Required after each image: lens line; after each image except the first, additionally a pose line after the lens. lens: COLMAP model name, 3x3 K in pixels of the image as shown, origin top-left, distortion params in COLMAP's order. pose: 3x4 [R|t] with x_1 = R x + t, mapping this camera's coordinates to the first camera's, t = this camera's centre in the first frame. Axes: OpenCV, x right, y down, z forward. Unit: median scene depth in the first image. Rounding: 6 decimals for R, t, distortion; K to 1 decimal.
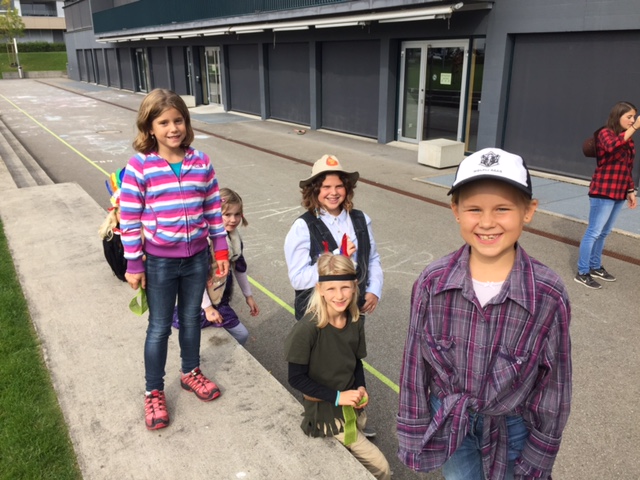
lens RADIAL K [[552.5, 0, 320.0], [0, 552.5, 240.0], [0, 0, 1]] dist [0.122919, -0.215193]
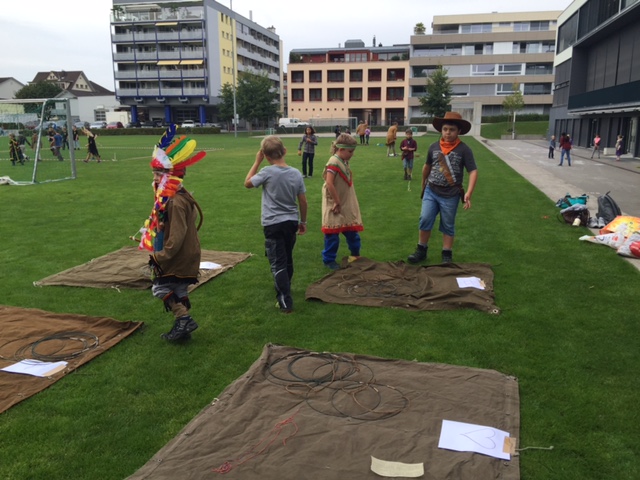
lens RADIAL K [[552.5, 0, 320.0], [0, 552.5, 240.0], [0, 0, 1]] dist [0.122919, -0.215193]
pose [[0.698502, 0.156667, -0.698248, 0.184737], [-0.236143, 0.971547, -0.018241, 0.120198], [0.675524, 0.177628, 0.715623, -0.354050]]
